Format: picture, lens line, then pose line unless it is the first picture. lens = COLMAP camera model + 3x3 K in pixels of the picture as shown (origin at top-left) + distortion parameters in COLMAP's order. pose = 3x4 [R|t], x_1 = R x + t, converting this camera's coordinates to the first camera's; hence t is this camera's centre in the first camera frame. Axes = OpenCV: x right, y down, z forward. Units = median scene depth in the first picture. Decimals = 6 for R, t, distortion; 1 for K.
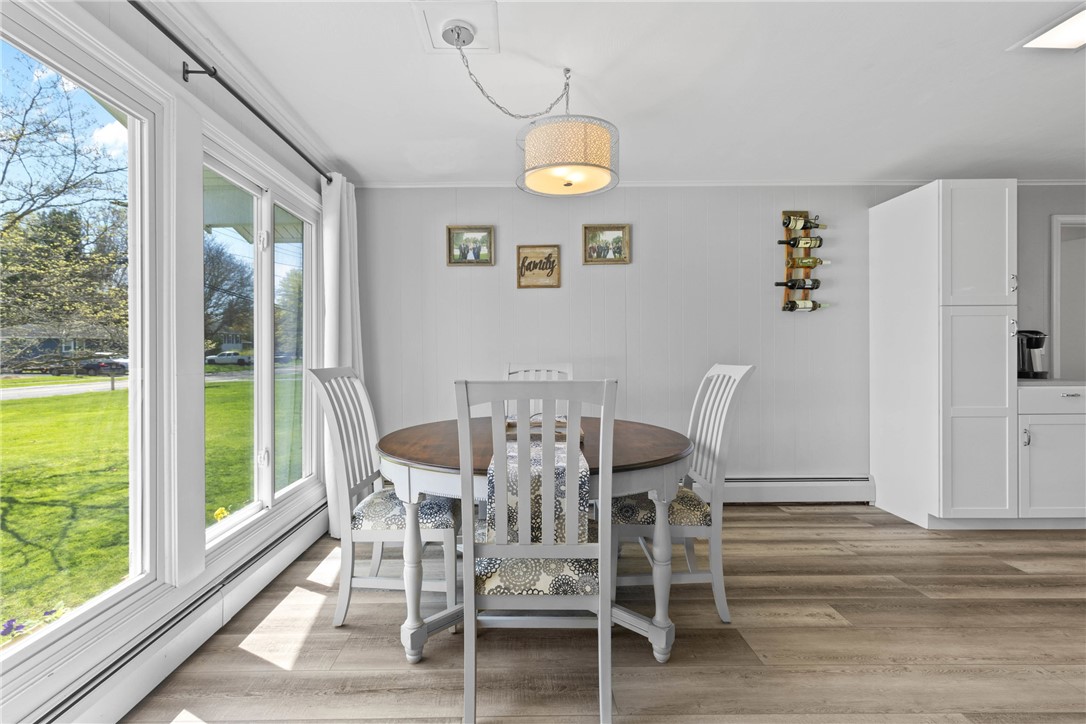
lens RADIAL K [[494.0, 0, 550.3], [0, 494.0, 357.0], [0, 0, 1]] dist [0.002459, 0.000094]
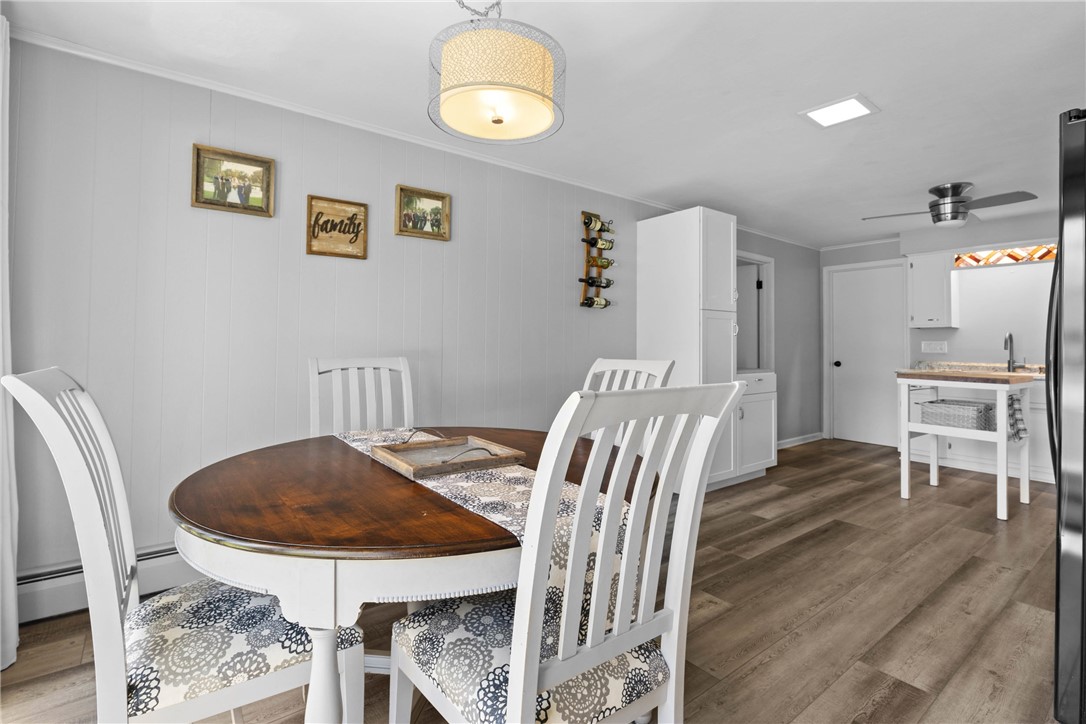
lens RADIAL K [[495.3, 0, 542.0], [0, 495.3, 330.9], [0, 0, 1]] dist [-0.002704, -0.000201]
pose [[0.806051, 0.028352, 0.591166, -0.213713], [-0.007023, 0.999240, -0.038348, -0.001339], [-0.591804, 0.026759, 0.805638, 0.218688]]
